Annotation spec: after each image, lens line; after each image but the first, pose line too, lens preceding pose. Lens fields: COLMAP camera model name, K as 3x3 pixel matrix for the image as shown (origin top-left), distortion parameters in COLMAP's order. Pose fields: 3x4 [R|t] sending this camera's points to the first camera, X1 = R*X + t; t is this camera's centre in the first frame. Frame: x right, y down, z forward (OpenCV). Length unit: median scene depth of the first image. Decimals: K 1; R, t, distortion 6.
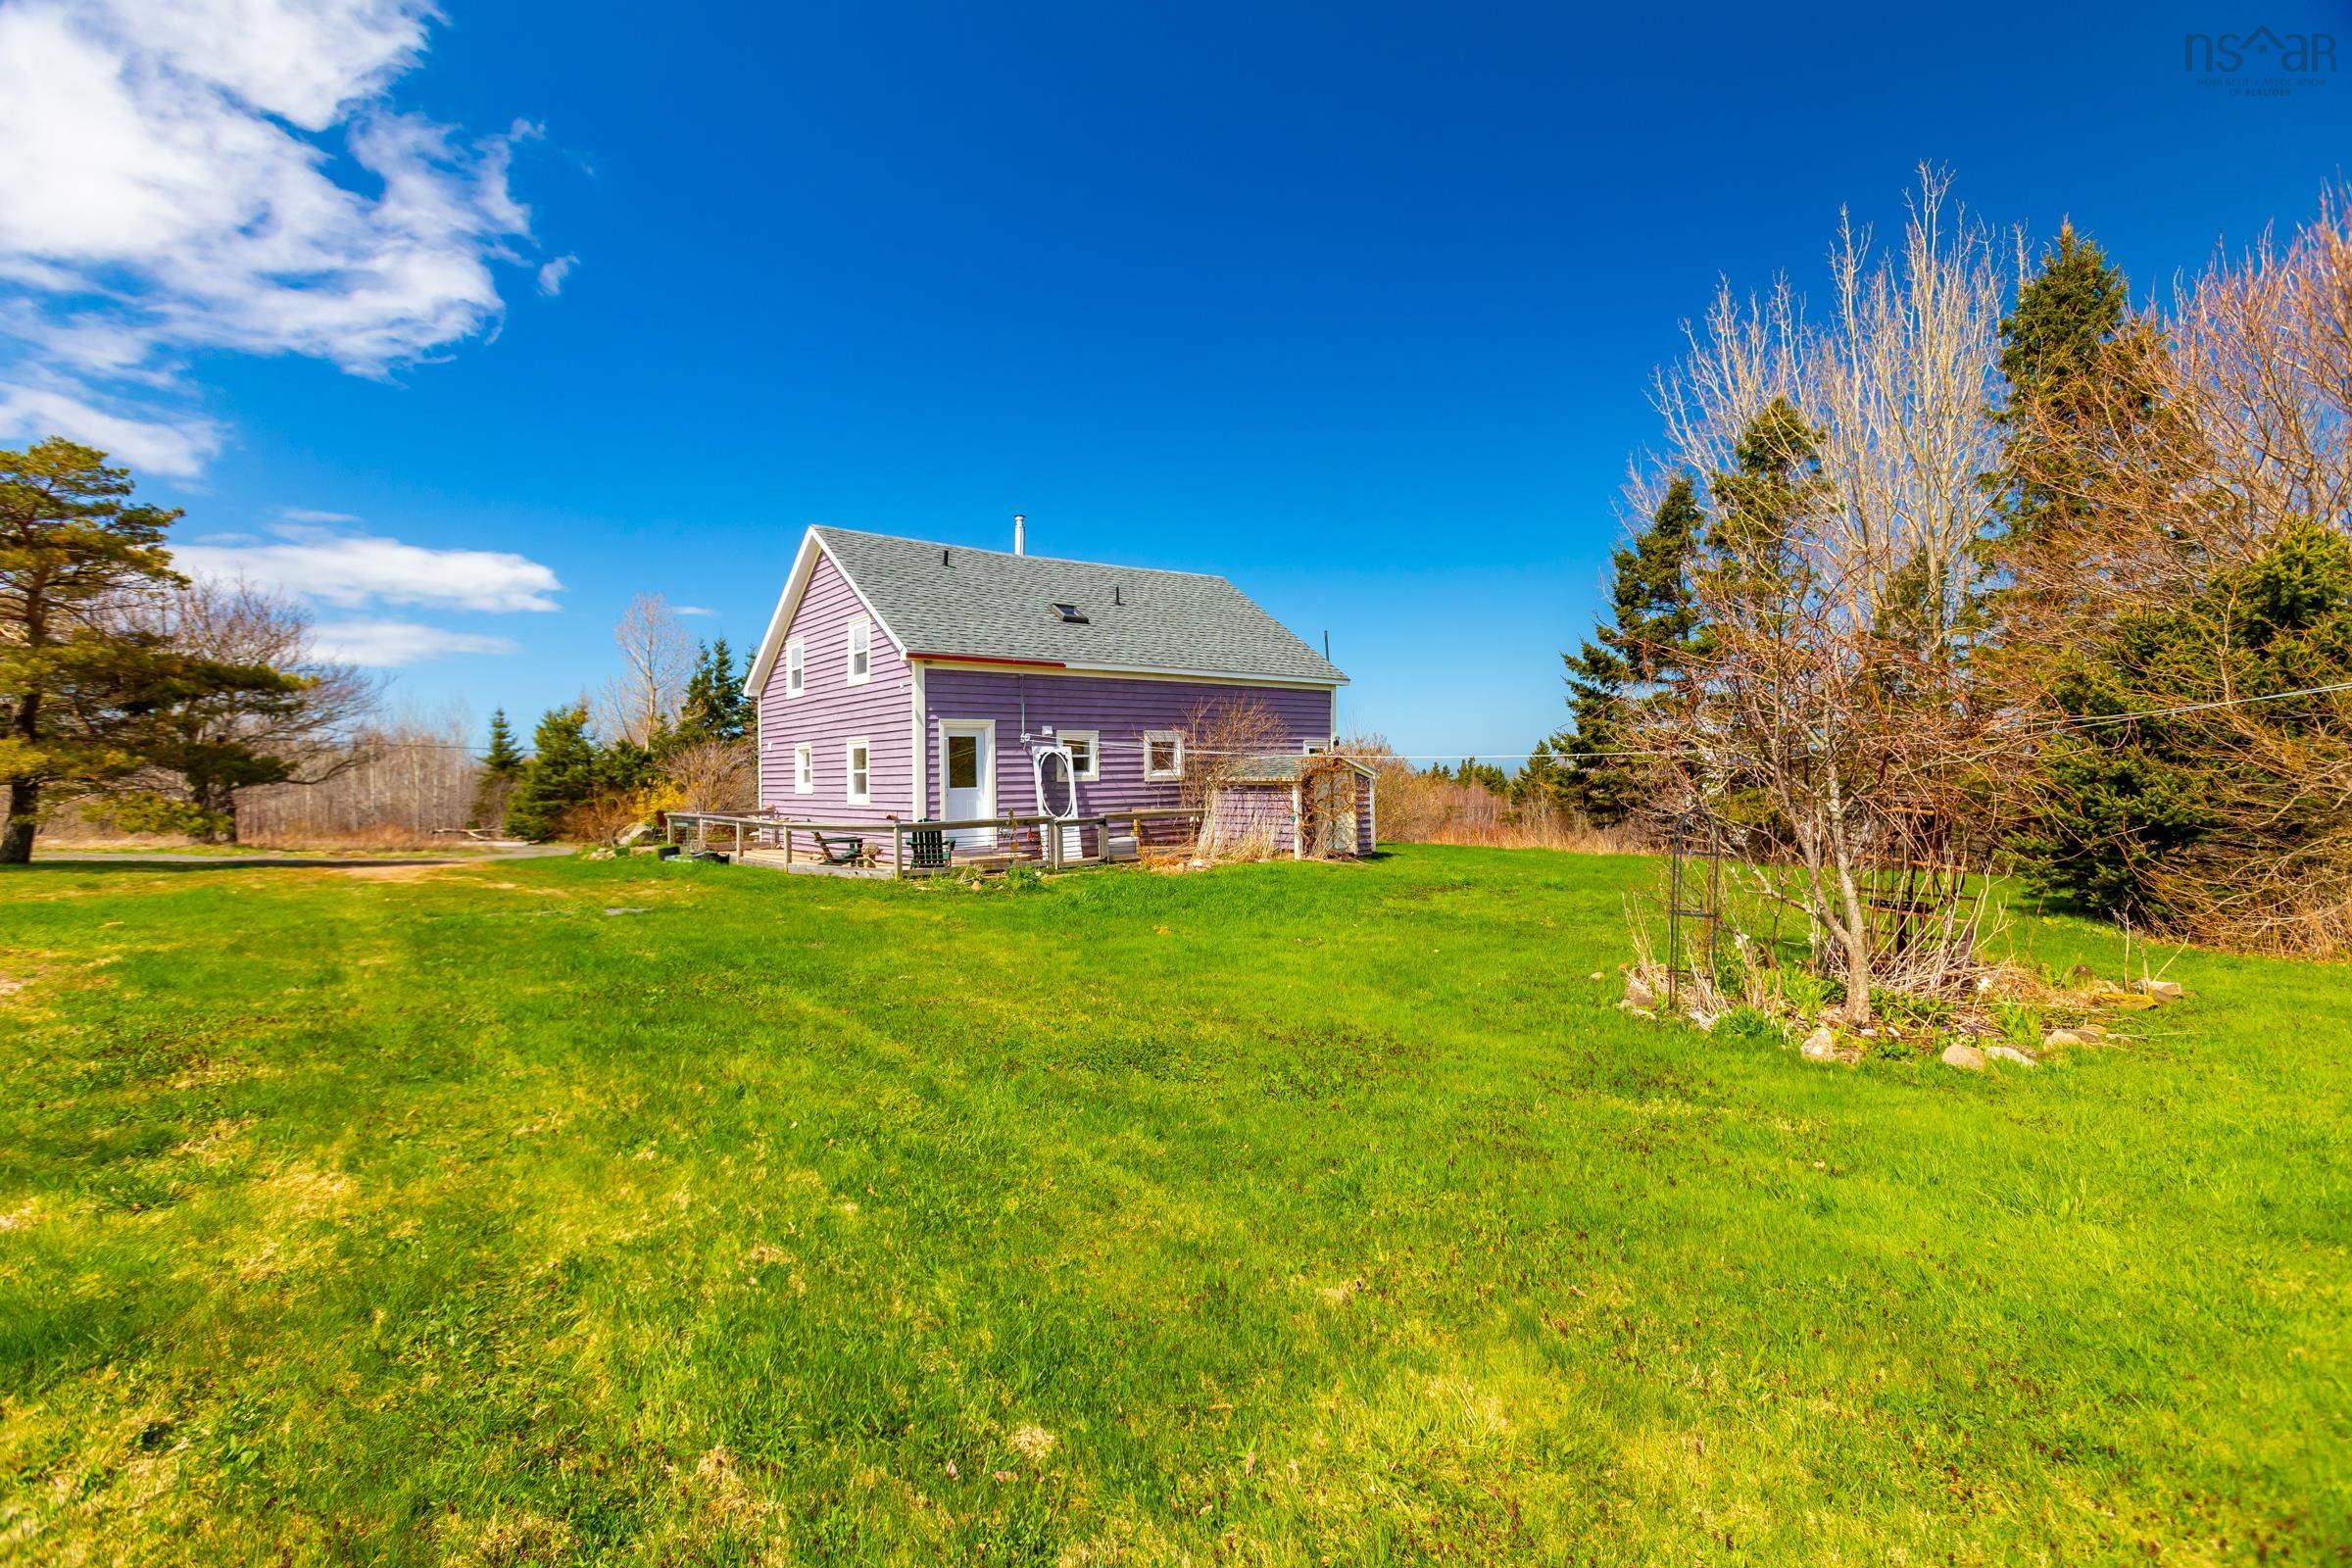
lens RADIAL K [[1064.4, 0, 1168.8], [0, 1064.4, 776.3], [0, 0, 1]] dist [0.002427, 0.001817]
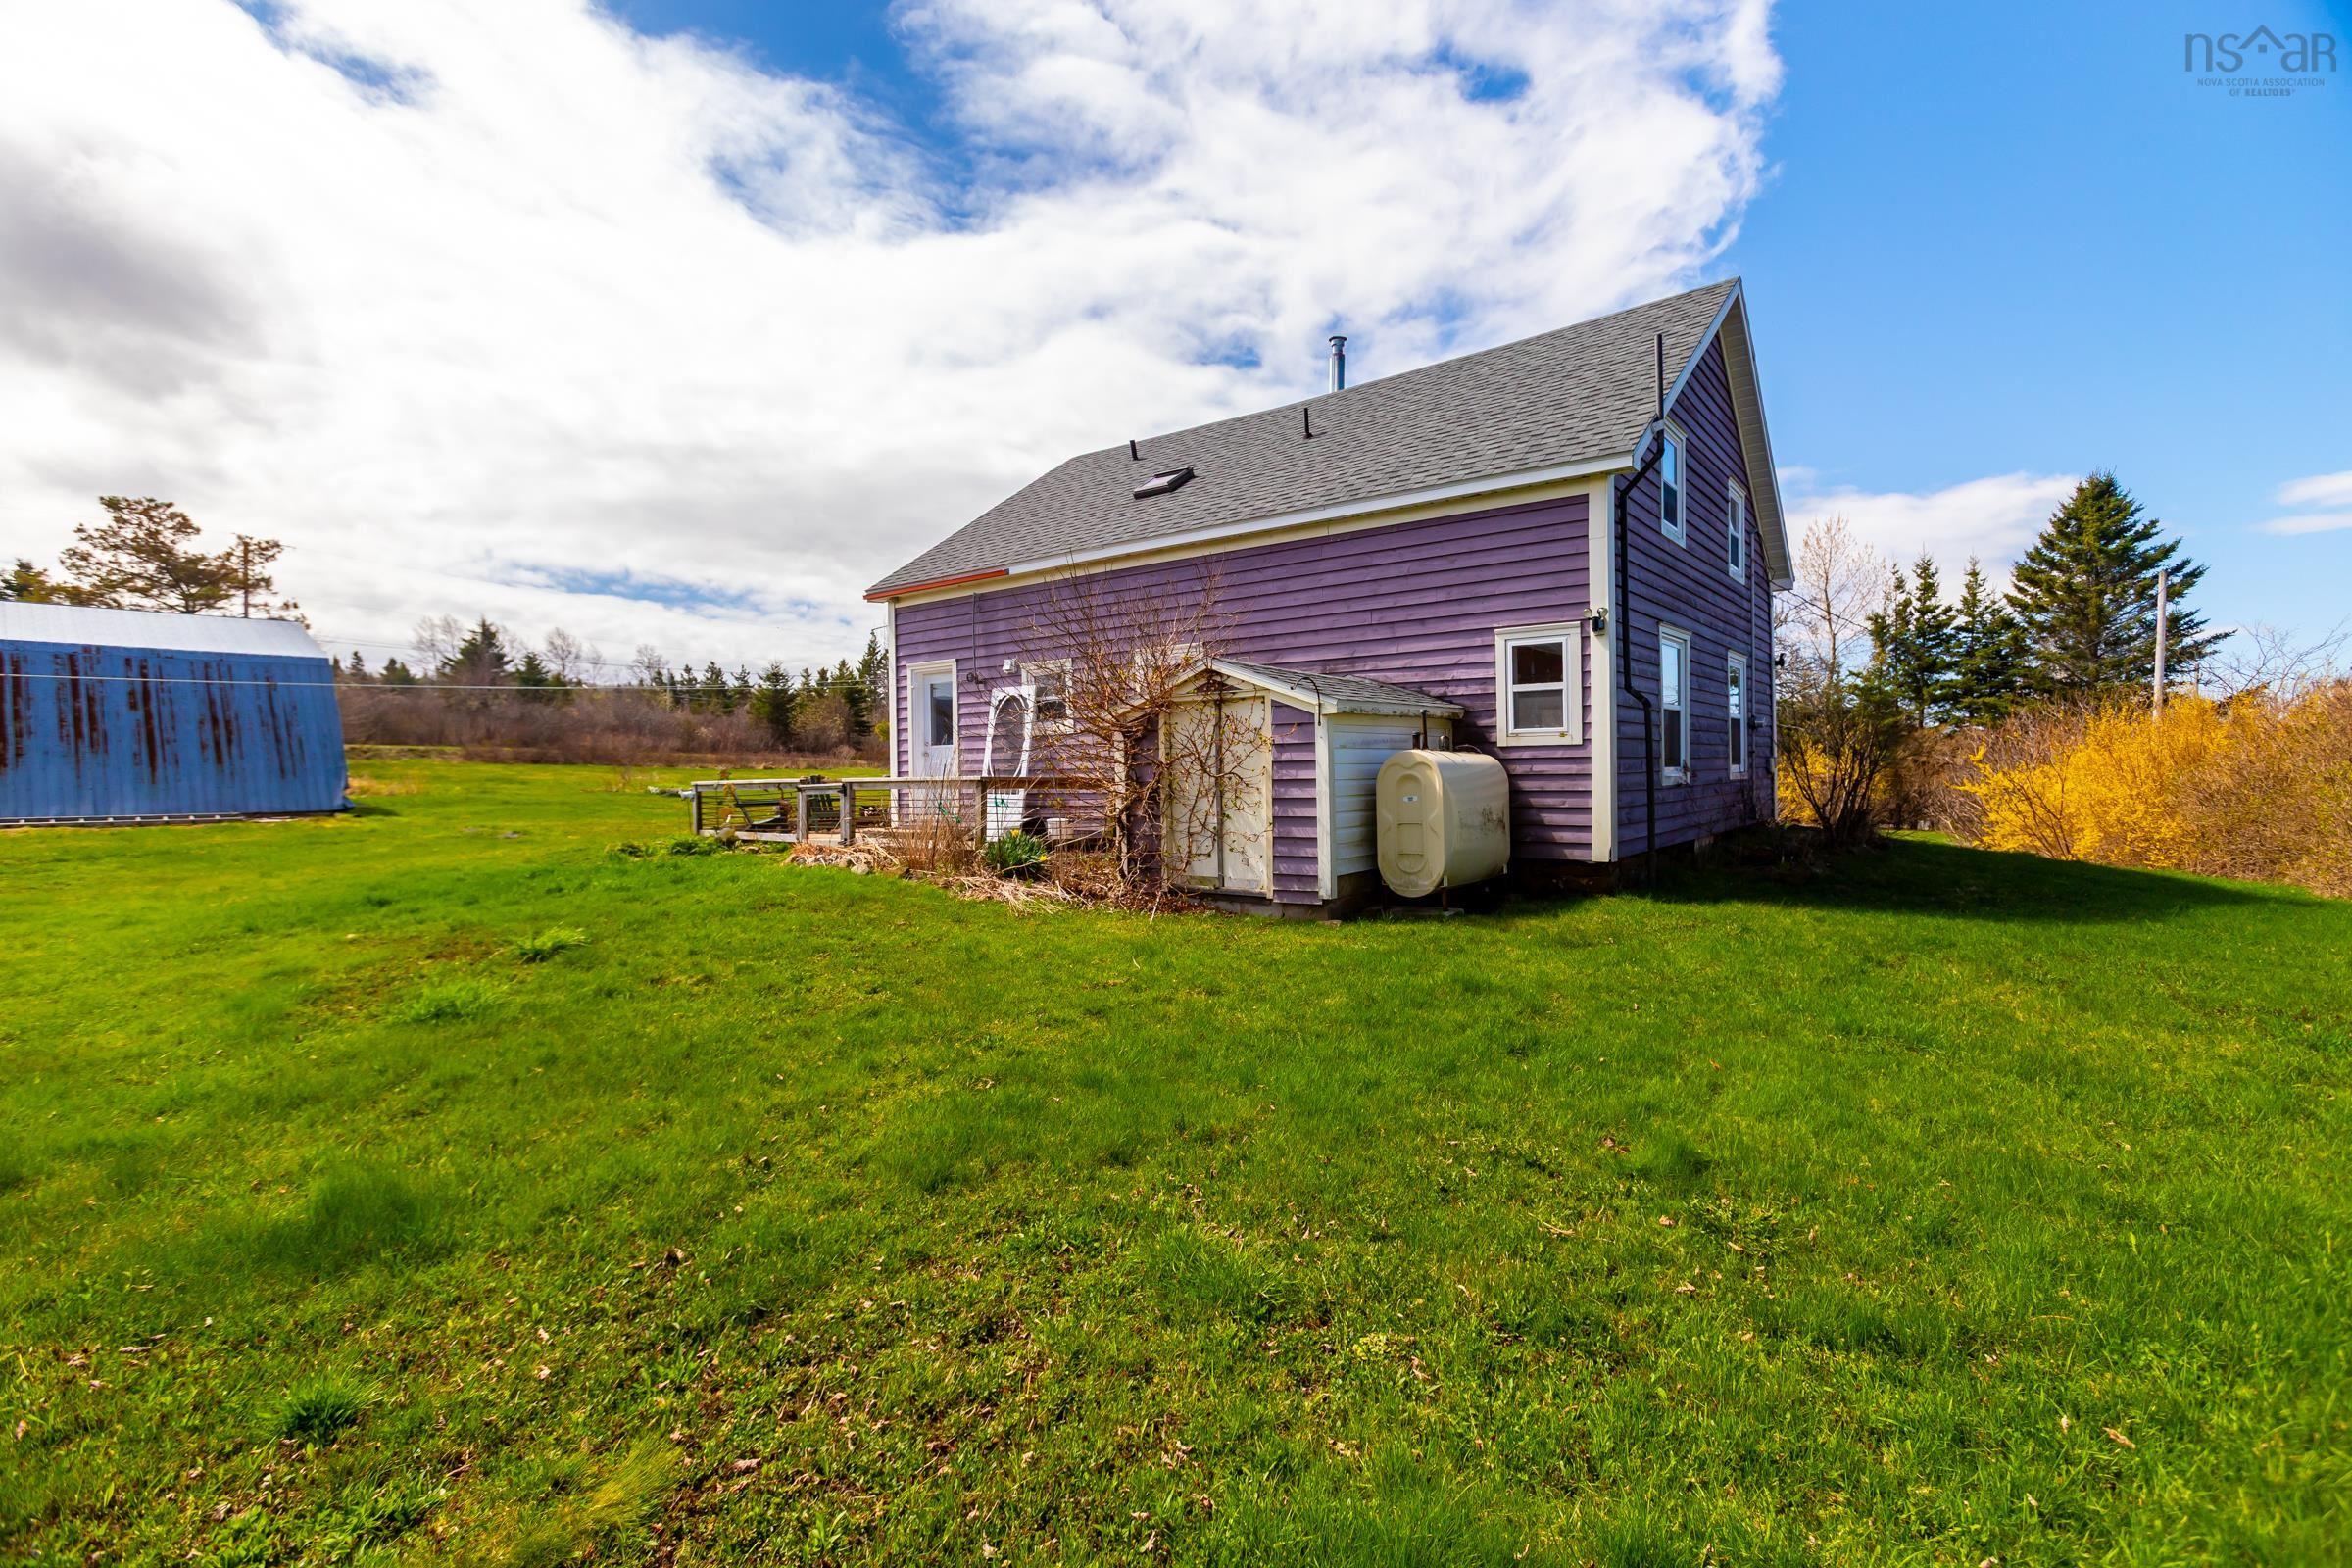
lens RADIAL K [[1064.4, 0, 1168.8], [0, 1064.4, 776.3], [0, 0, 1]] dist [0.002427, 0.001817]
pose [[0.247109, 0.018669, -0.968808, 0.588656], [0.010473, 0.999705, 0.021936, 0.016995], [0.968931, -0.015567, 0.246840, 0.889549]]
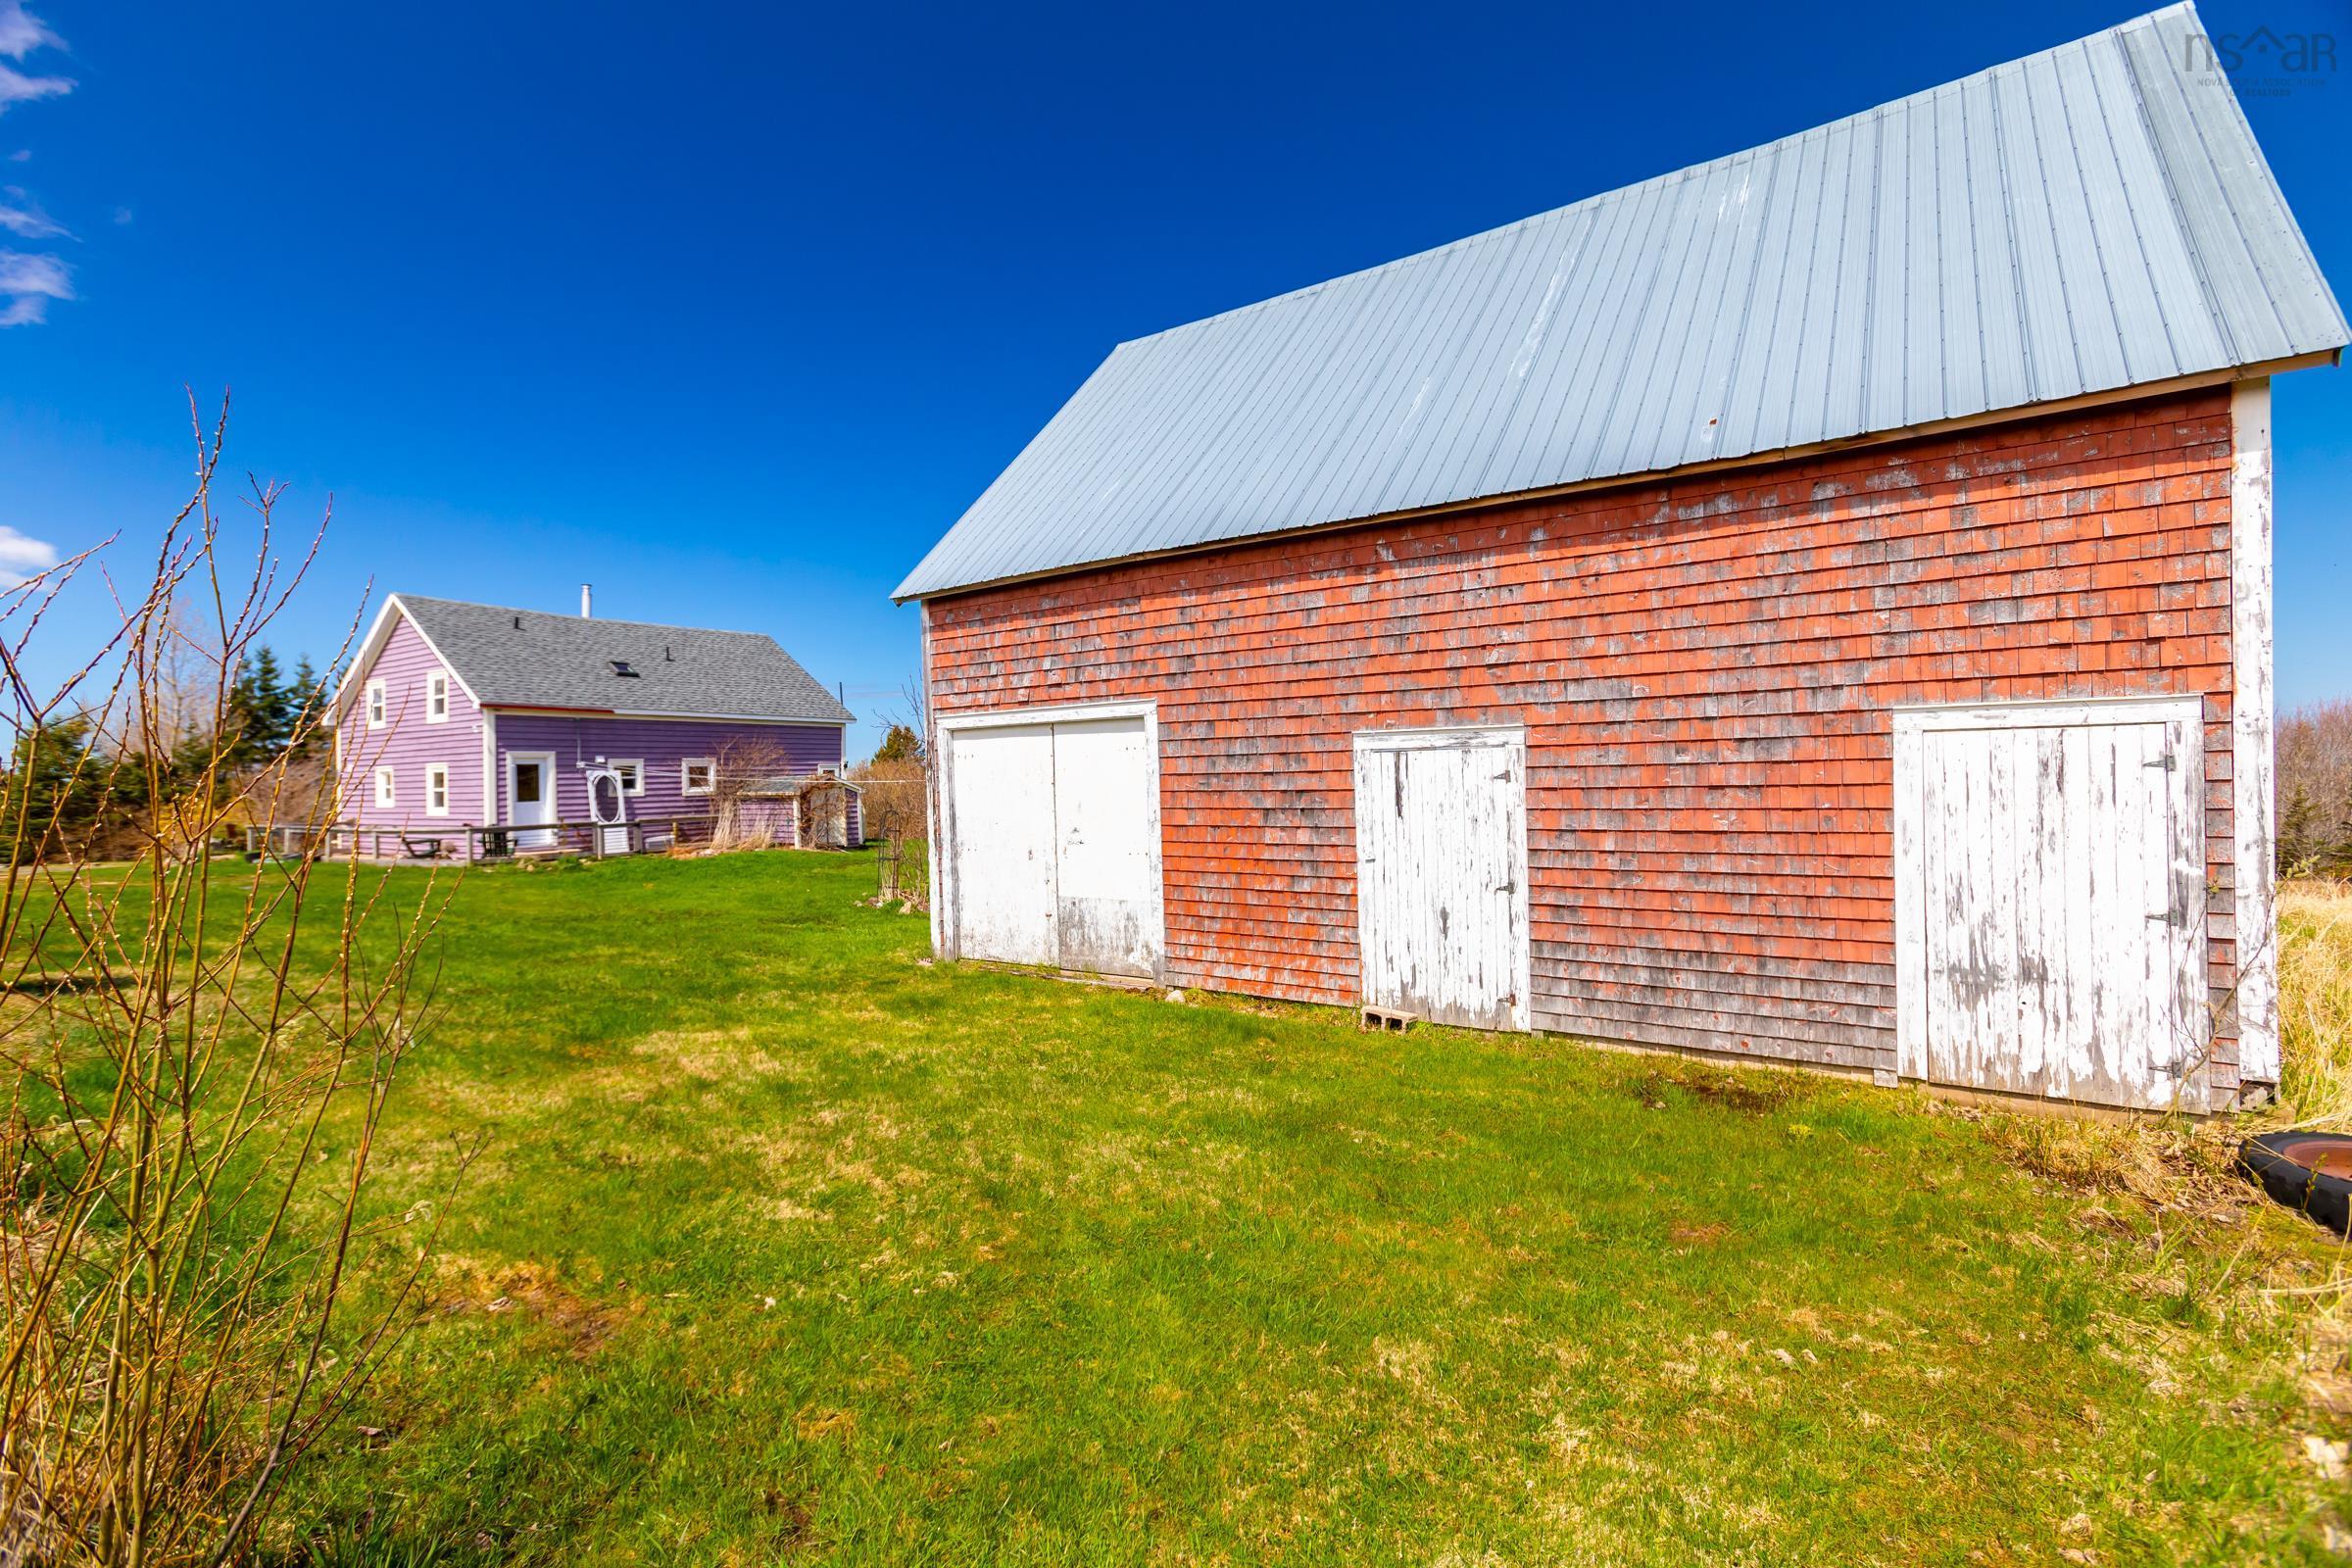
lens RADIAL K [[1064.4, 0, 1168.8], [0, 1064.4, 776.3], [0, 0, 1]] dist [0.002427, 0.001817]
pose [[0.948879, -0.001529, 0.315637, 0.140602], [0.003909, 0.999969, -0.006907, -0.008326], [-0.315617, 0.007788, 0.948855, -0.501288]]
